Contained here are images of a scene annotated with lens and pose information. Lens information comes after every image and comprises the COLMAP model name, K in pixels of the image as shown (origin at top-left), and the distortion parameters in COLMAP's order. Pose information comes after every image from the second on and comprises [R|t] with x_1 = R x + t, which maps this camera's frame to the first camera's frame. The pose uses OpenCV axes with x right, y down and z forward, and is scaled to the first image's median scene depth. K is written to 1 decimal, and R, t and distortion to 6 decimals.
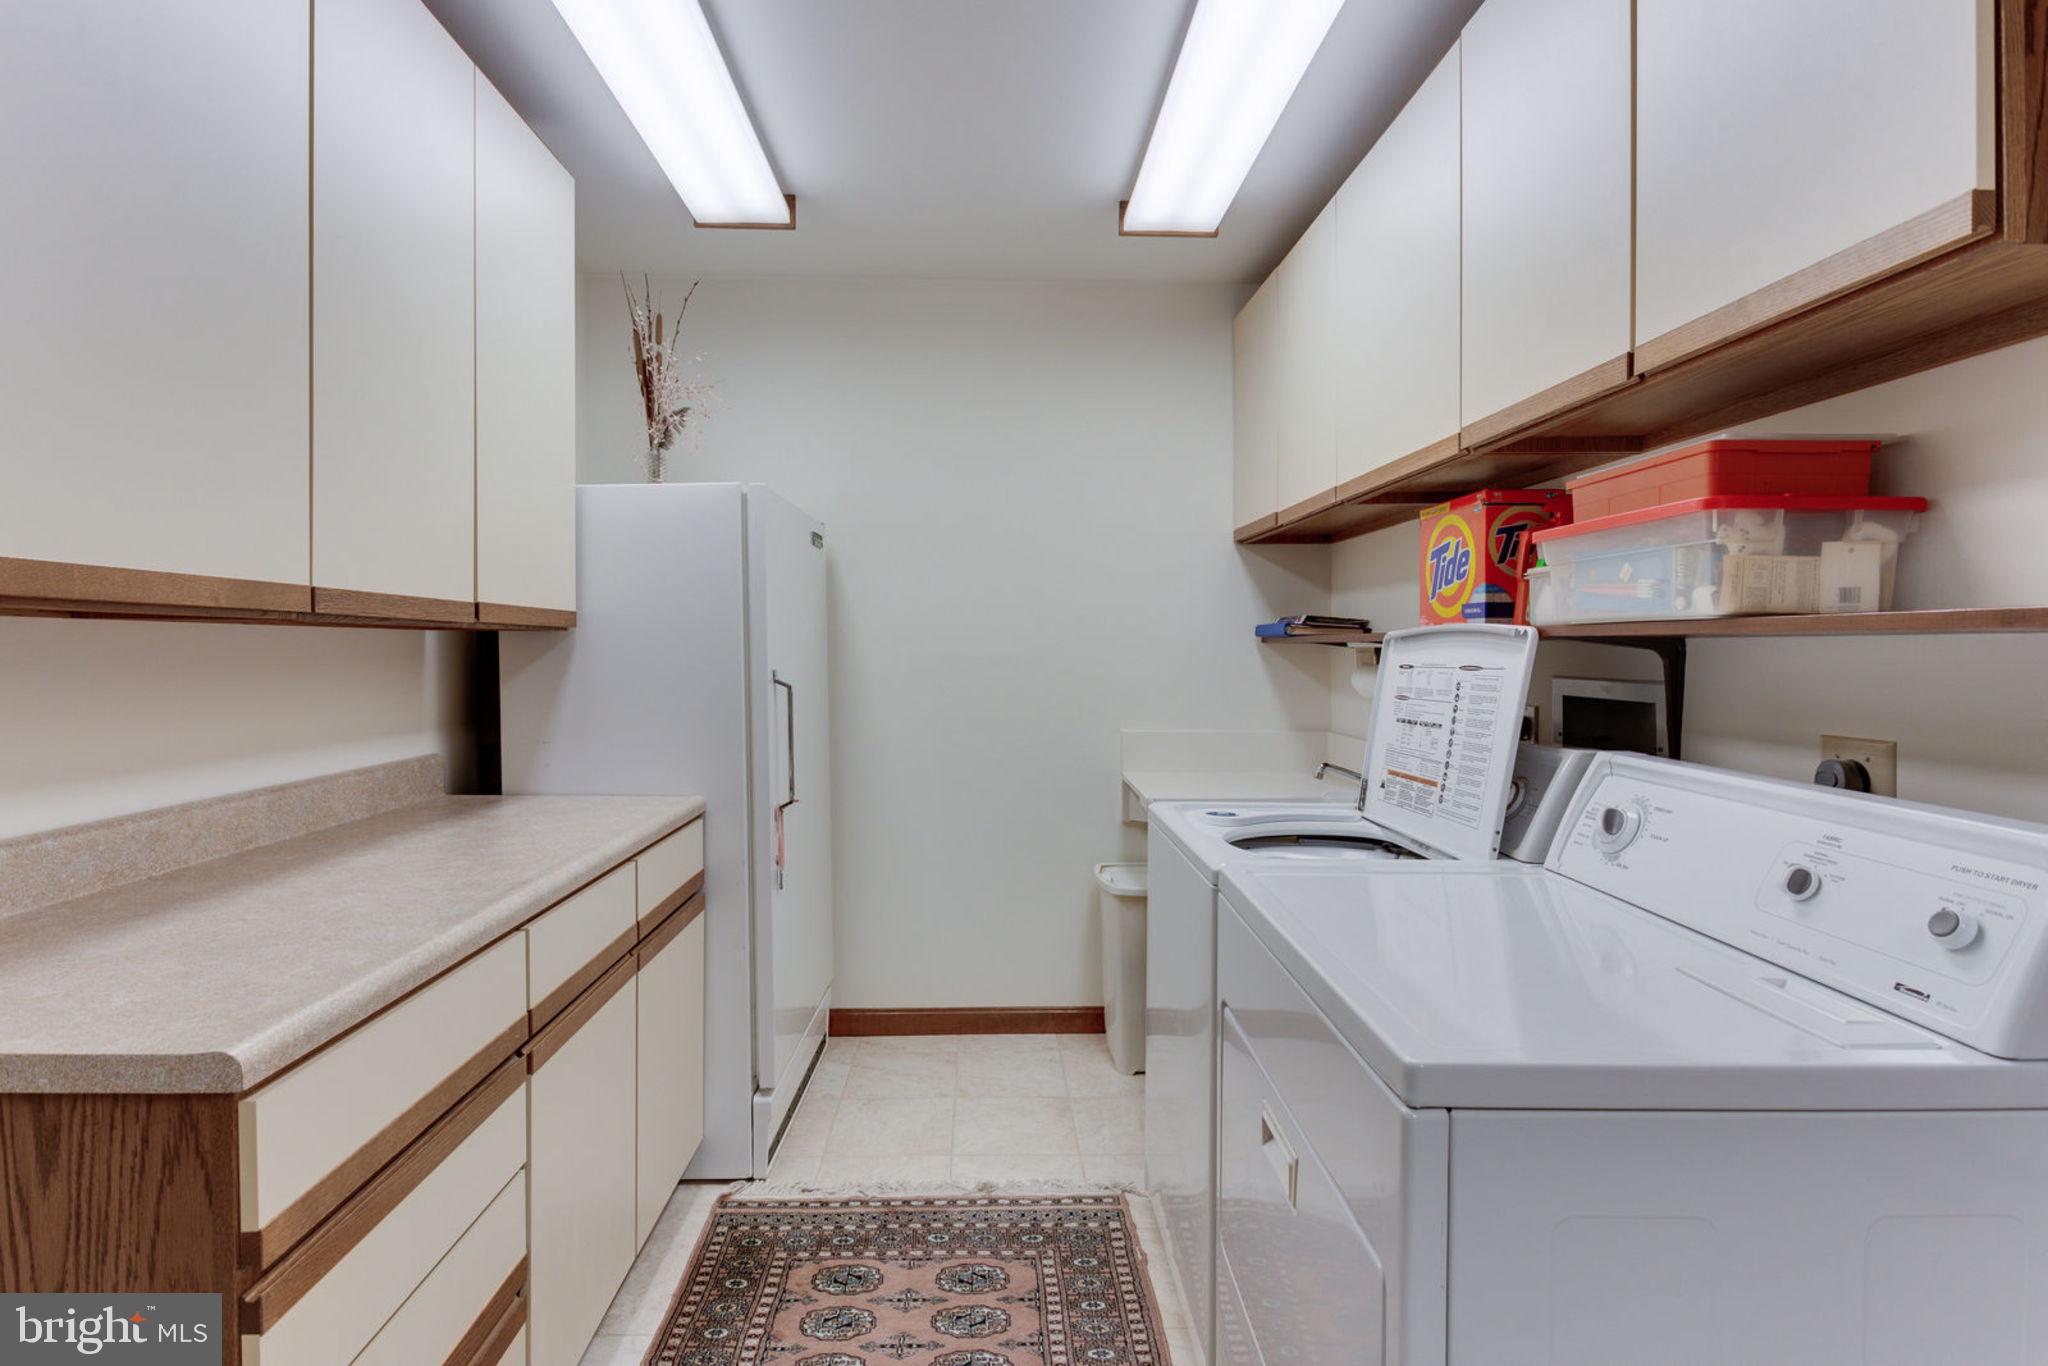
lens RADIAL K [[1011.4, 0, 1025.4], [0, 1011.4, 662.9], [0, 0, 1]] dist [0.001097, -0.001798]
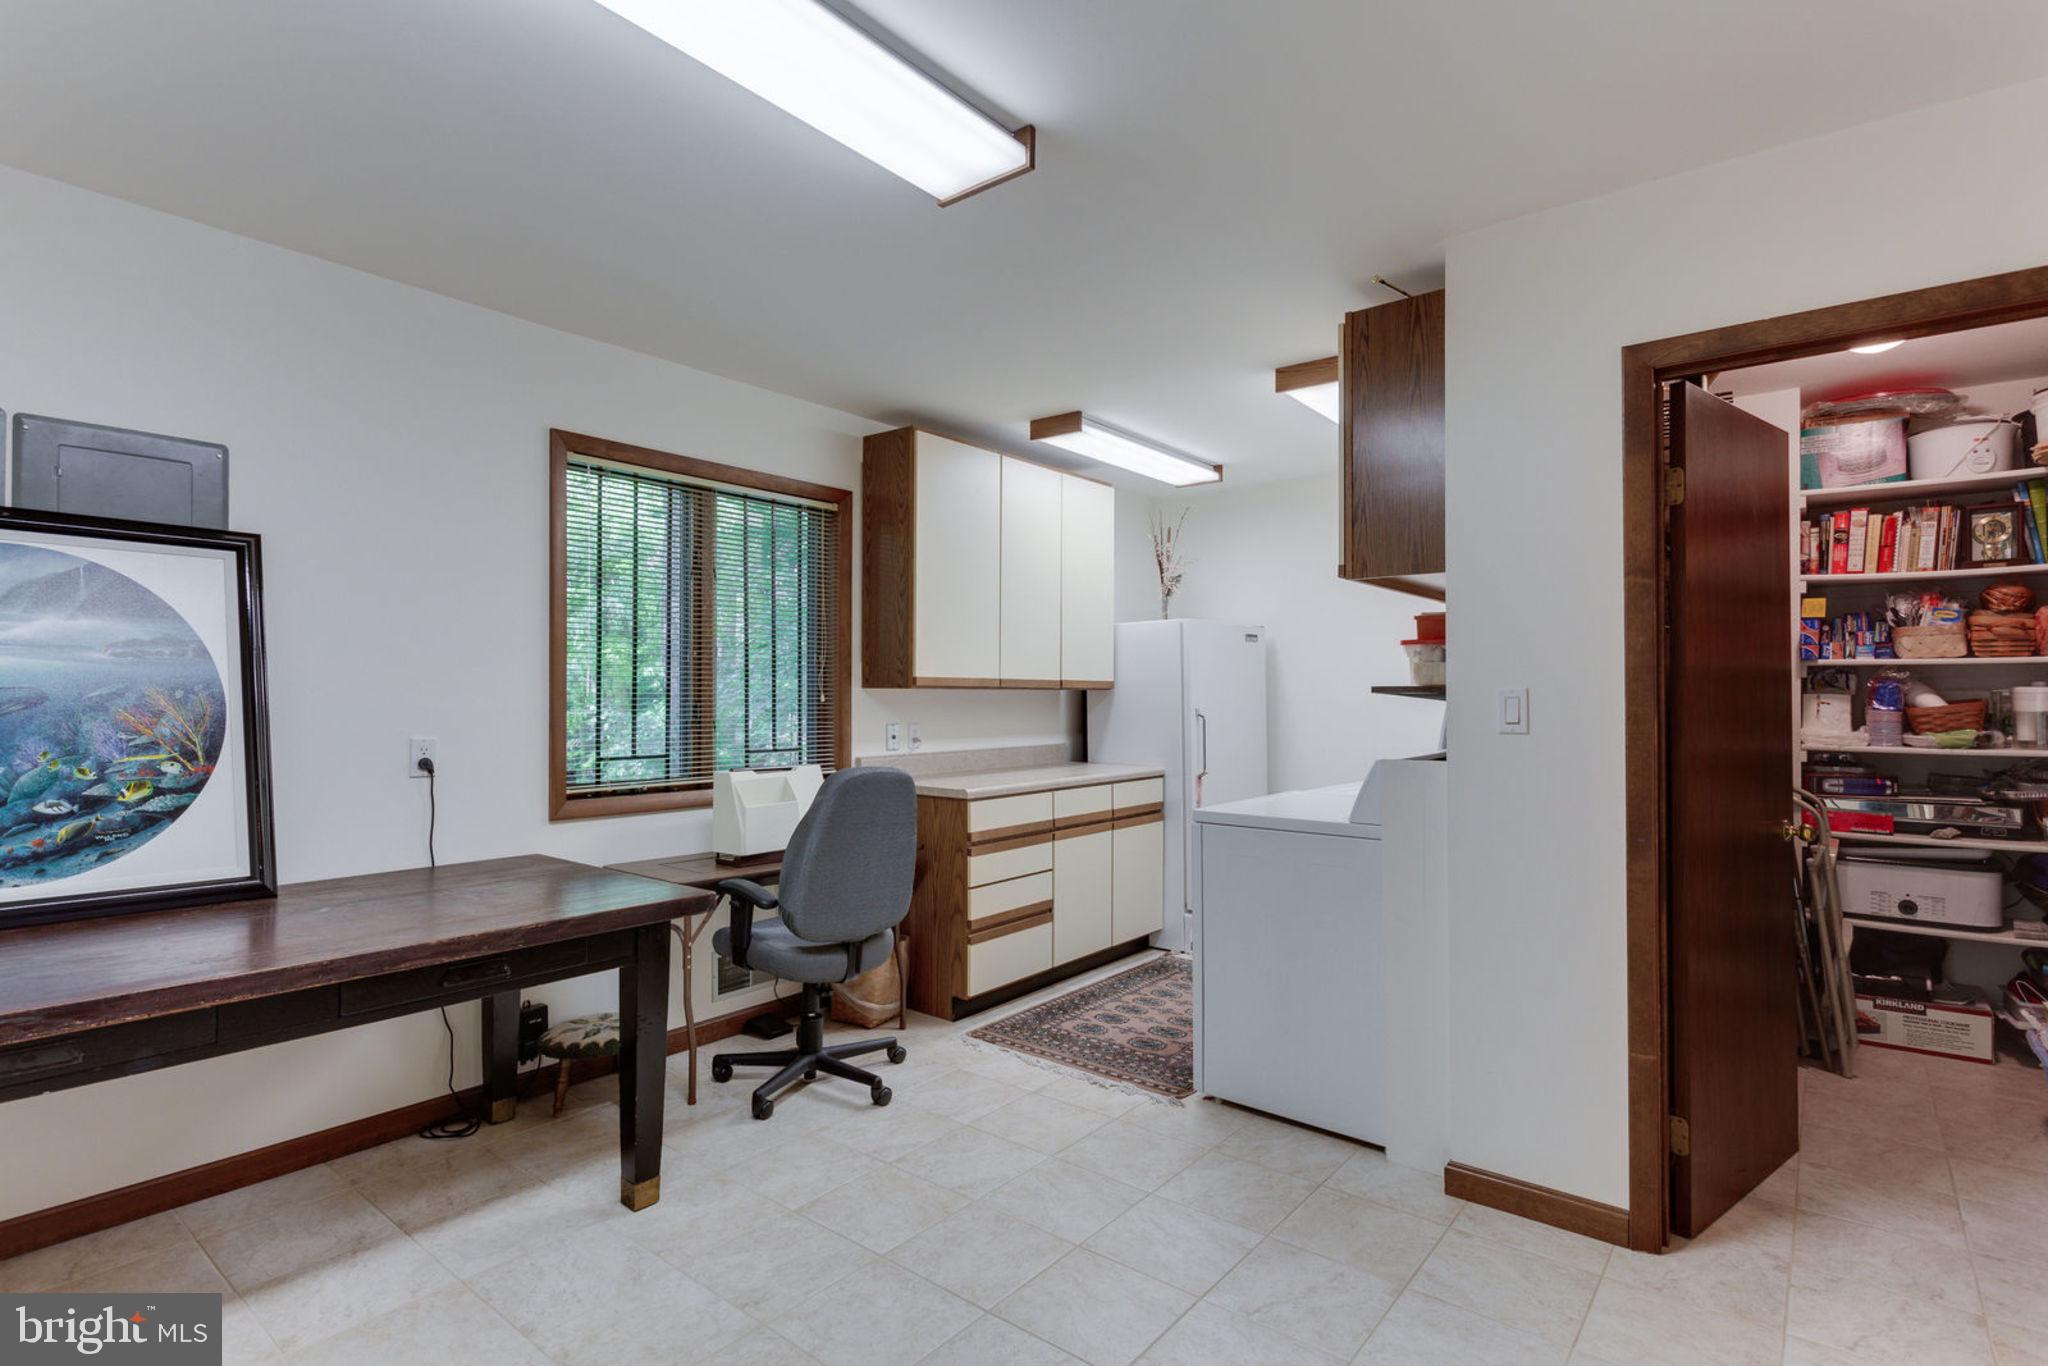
lens RADIAL K [[1011.4, 0, 1022.9], [0, 1011.4, 691.2], [0, 0, 1]] dist [0.001097, -0.001798]
pose [[0.763198, -0.002496, -0.646160, 0.831015], [-0.009827, 0.999832, -0.015469, 0.007073], [0.646090, 0.018156, 0.763046, -0.816323]]
